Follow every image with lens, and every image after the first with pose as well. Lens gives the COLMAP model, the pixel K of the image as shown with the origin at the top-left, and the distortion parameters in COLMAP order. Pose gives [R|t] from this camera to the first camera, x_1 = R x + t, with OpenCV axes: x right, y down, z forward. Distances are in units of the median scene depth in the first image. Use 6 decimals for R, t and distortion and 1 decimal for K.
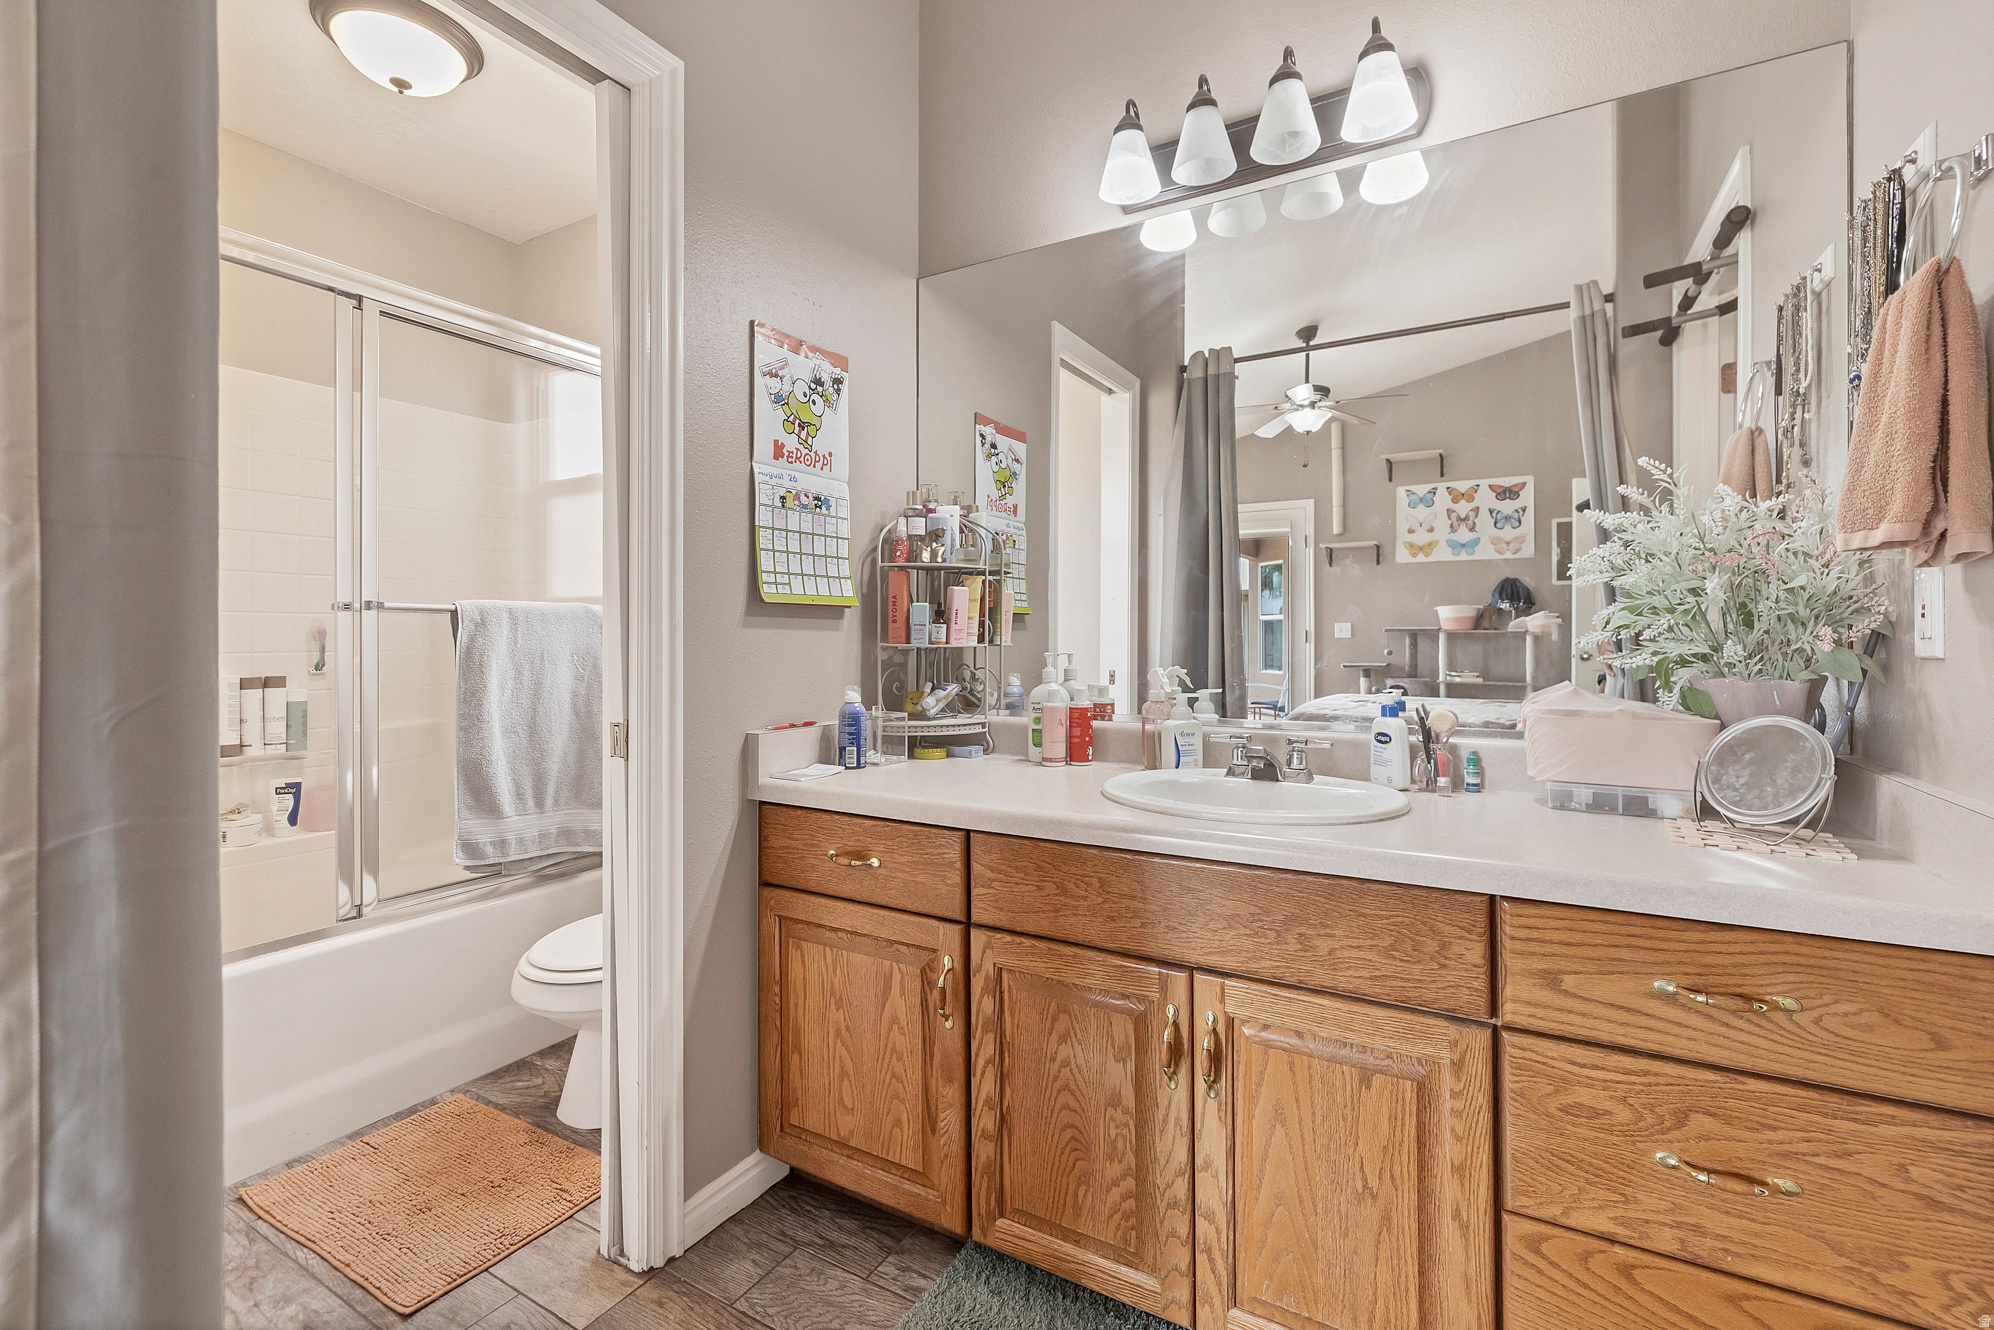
lens RADIAL K [[860.9, 0, 997.3], [0, 860.9, 643.1], [0, 0, 1]] dist [0.002116, -0.000333]
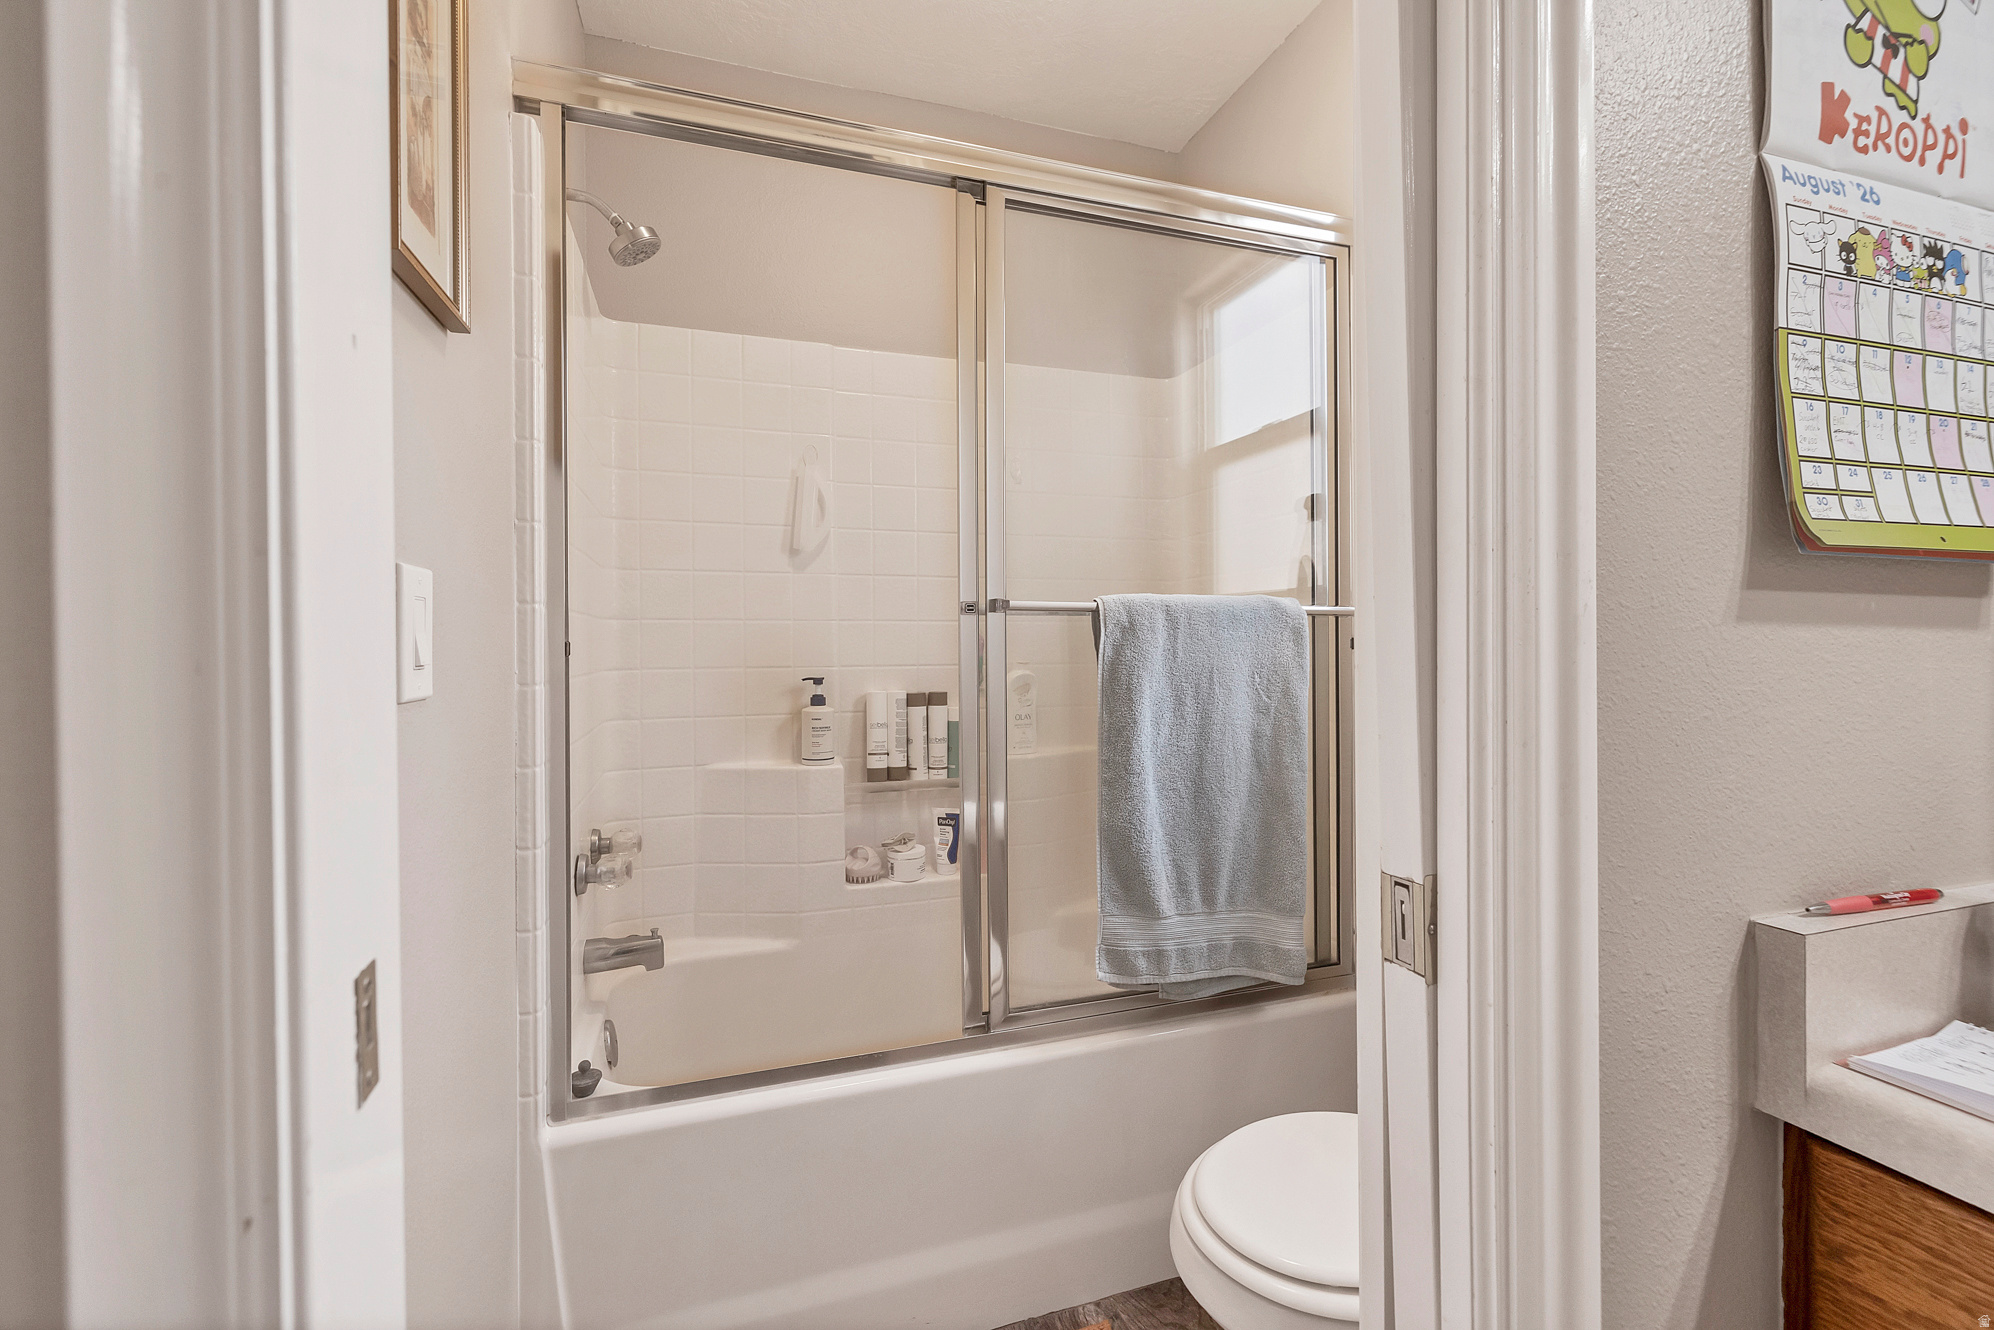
lens RADIAL K [[860.9, 0, 997.3], [0, 860.9, 643.1], [0, 0, 1]] dist [0.002116, -0.000333]
pose [[0.750992, -0.007552, -0.660269, -0.273270], [0.002361, 0.999959, -0.008751, -0.006335], [0.660308, 0.005013, 0.750979, 0.502266]]
